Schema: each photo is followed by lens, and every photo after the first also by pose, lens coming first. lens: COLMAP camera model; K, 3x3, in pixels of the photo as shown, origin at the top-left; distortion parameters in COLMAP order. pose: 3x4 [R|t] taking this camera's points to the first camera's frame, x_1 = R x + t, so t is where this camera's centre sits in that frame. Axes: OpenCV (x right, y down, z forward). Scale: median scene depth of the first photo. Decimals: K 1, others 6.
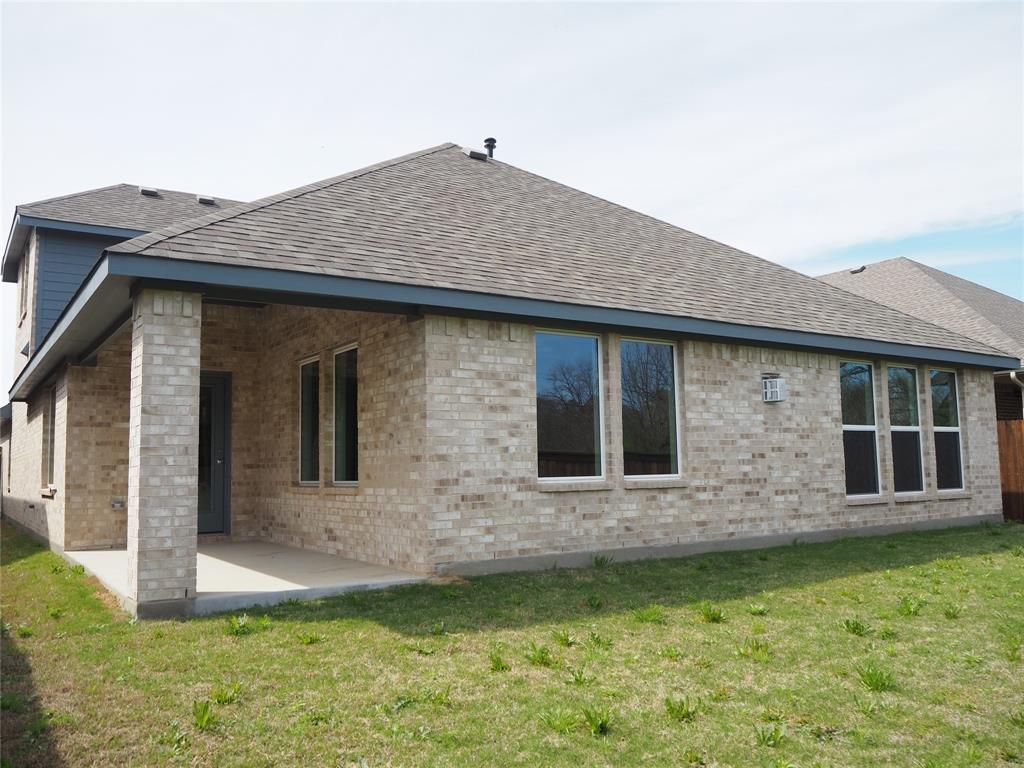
lens RADIAL K [[856.2, 0, 518.0], [0, 856.2, 379.1], [0, 0, 1]] dist [-0.062456, 0.022673]
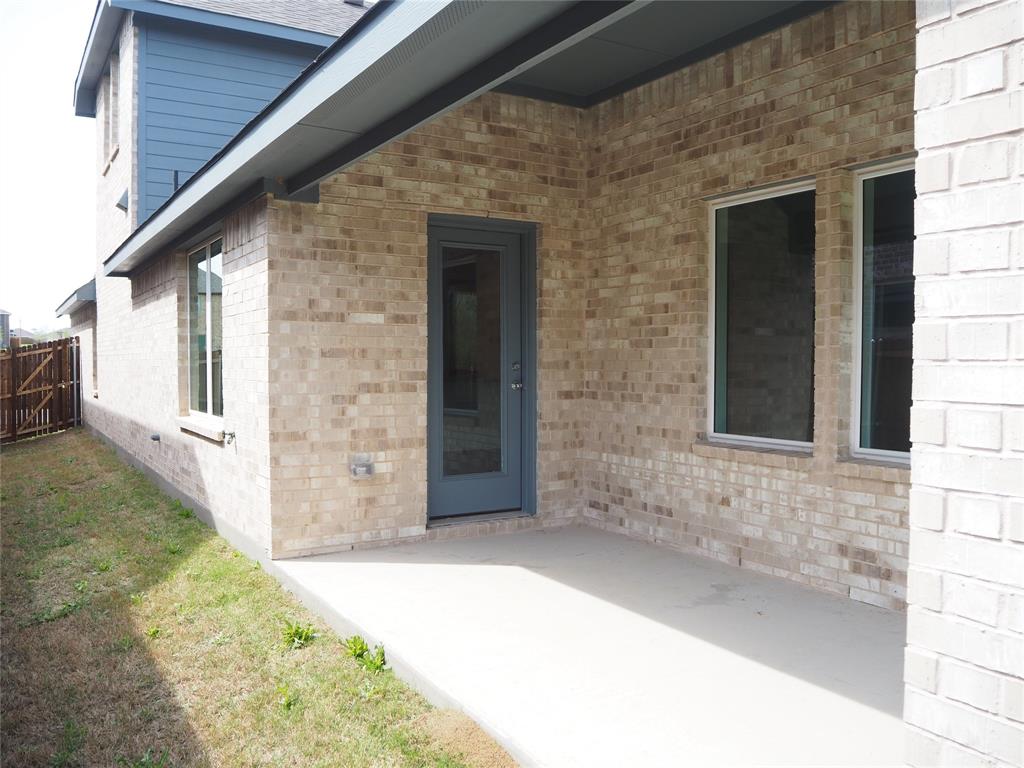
lens RADIAL K [[856.2, 0, 515.0], [0, 856.2, 382.0], [0, 0, 1]] dist [-0.062456, 0.022673]
pose [[0.998576, 0.025654, -0.046765, -0.361269], [-0.019241, 0.990962, 0.132756, 0.022376], [0.049748, -0.131667, 0.990045, 0.492219]]
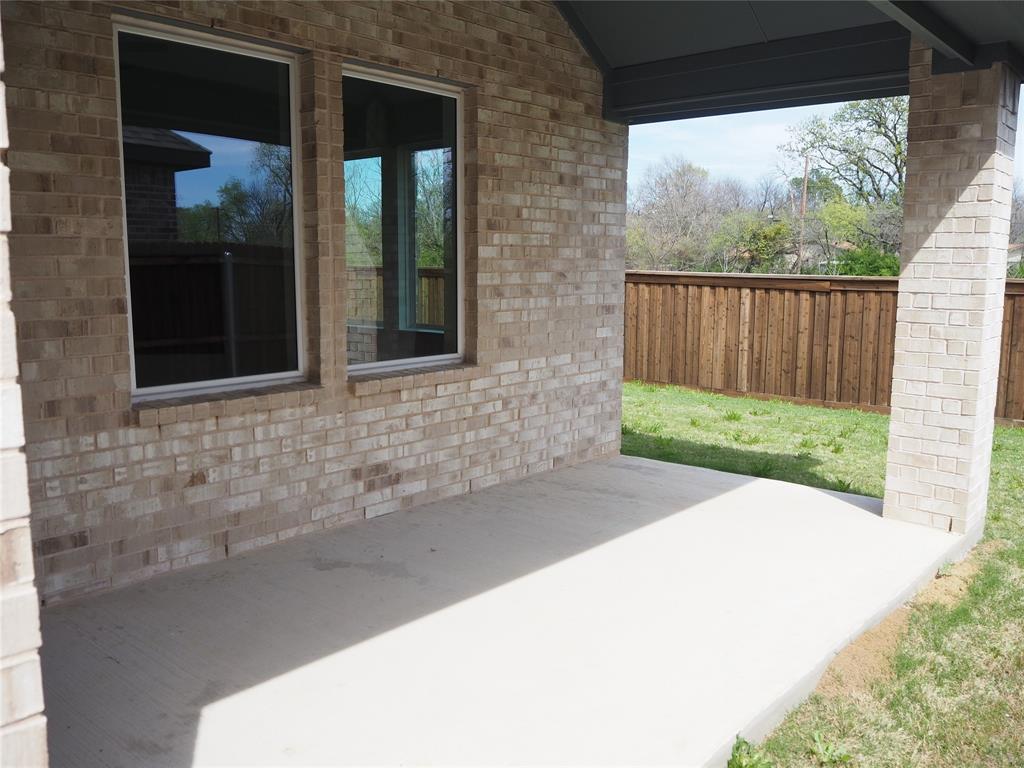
lens RADIAL K [[856.2, 0, 518.2], [0, 856.2, 380.3], [0, 0, 1]] dist [-0.062456, 0.022673]
pose [[-0.264399, -0.113577, 0.957702, -0.629963], [-0.103340, 0.990660, 0.088955, 0.072652], [-0.958861, -0.075449, -0.273667, 0.969310]]
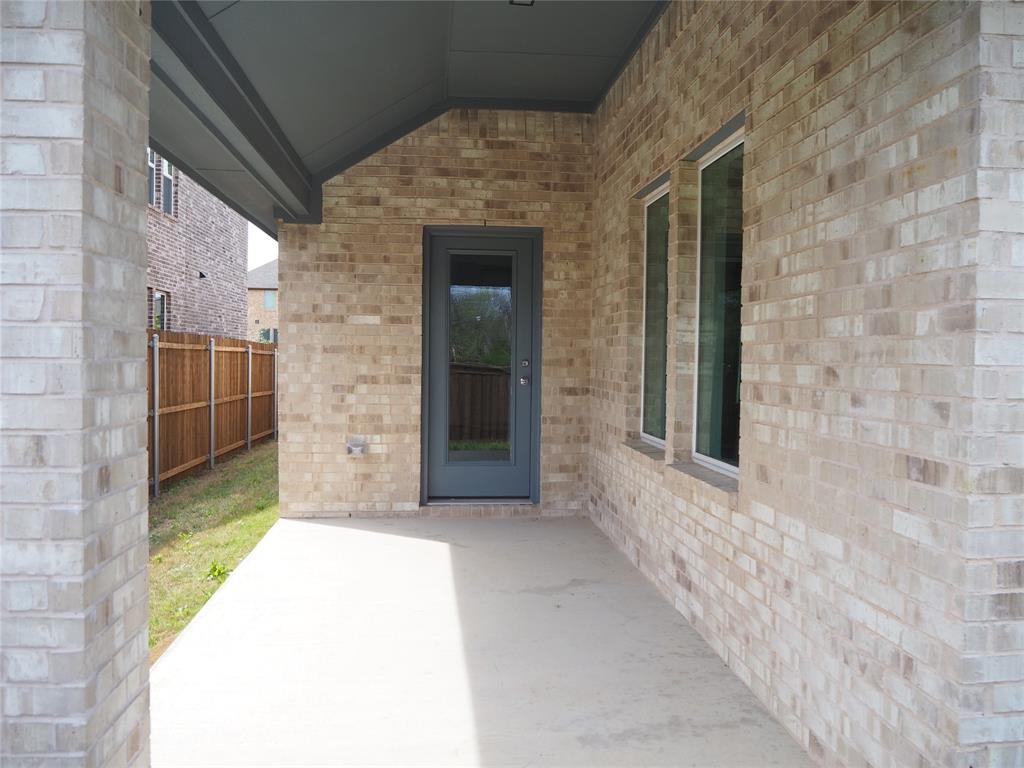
lens RADIAL K [[856.2, 0, 511.4], [0, 856.2, 381.9], [0, 0, 1]] dist [-0.062456, 0.022673]
pose [[0.876976, 0.048850, -0.478045, -0.080161], [0.018824, 0.990563, 0.135756, 0.017882], [0.480166, -0.128054, 0.867781, 0.527585]]
